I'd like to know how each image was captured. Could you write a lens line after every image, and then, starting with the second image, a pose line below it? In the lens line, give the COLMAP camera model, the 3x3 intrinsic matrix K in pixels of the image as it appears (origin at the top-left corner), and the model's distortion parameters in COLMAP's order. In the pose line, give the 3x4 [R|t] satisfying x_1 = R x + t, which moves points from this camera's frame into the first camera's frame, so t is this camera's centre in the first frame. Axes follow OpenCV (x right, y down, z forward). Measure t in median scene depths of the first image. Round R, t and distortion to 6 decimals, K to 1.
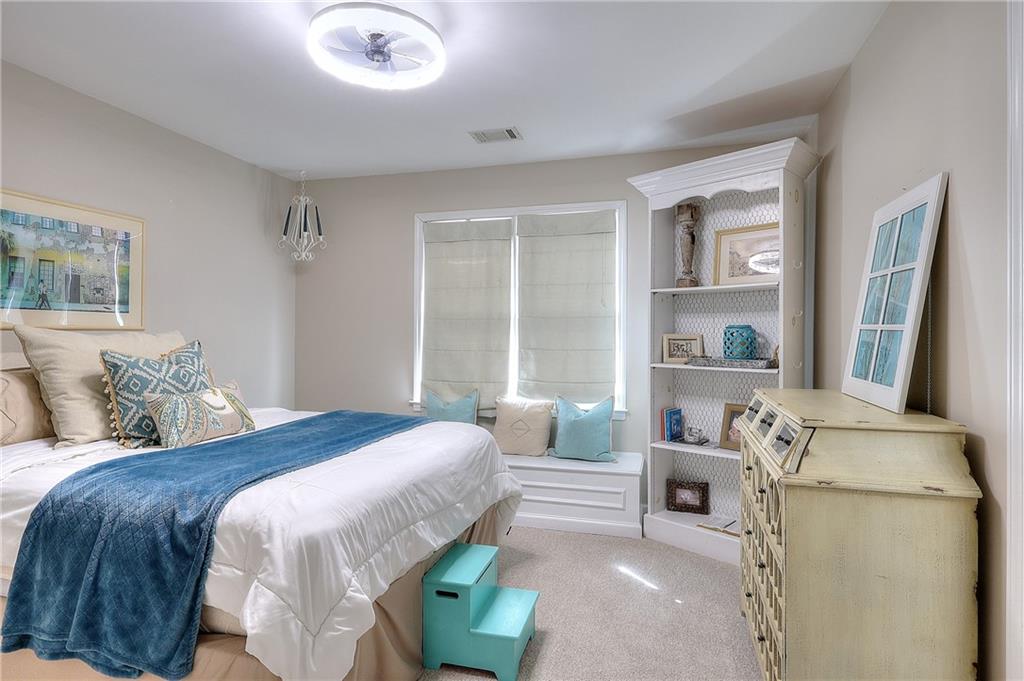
lens RADIAL K [[548.2, 0, 514.8], [0, 548.2, 336.9], [0, 0, 1]] dist [-0.010412, -0.001020]
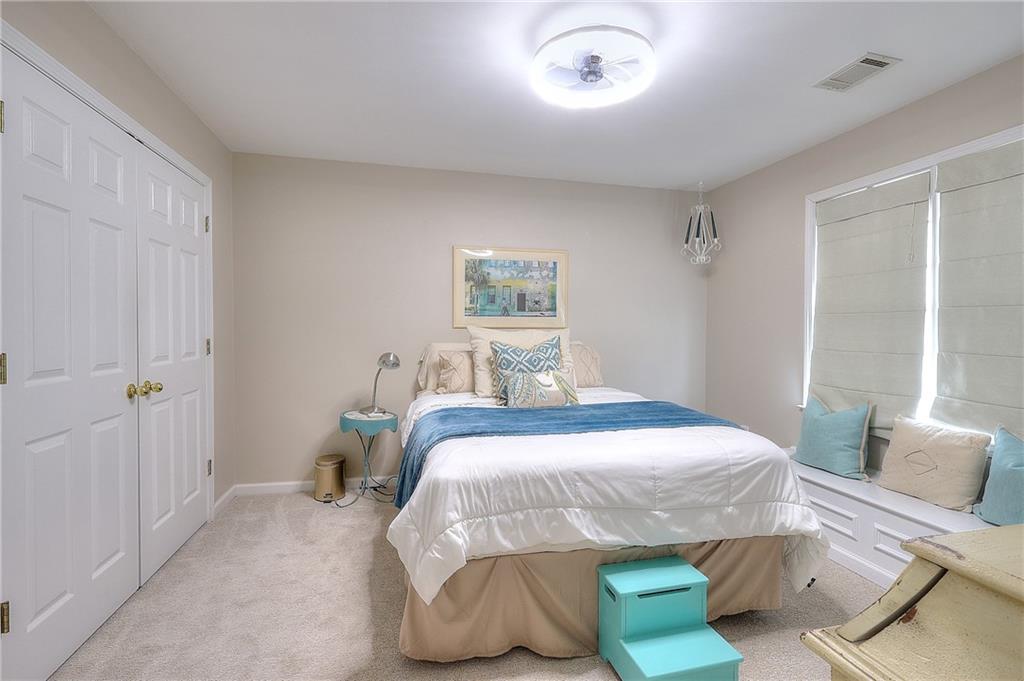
lens RADIAL K [[475.3, 0, 511.7], [0, 475.3, 337.1], [0, 0, 1]] dist [-0.012778, 0.002144]
pose [[0.472735, 0.011164, -0.881134, 0.433378], [-0.004555, 0.999937, 0.010226, -0.001352], [0.881193, -0.000821, 0.472757, 0.347219]]
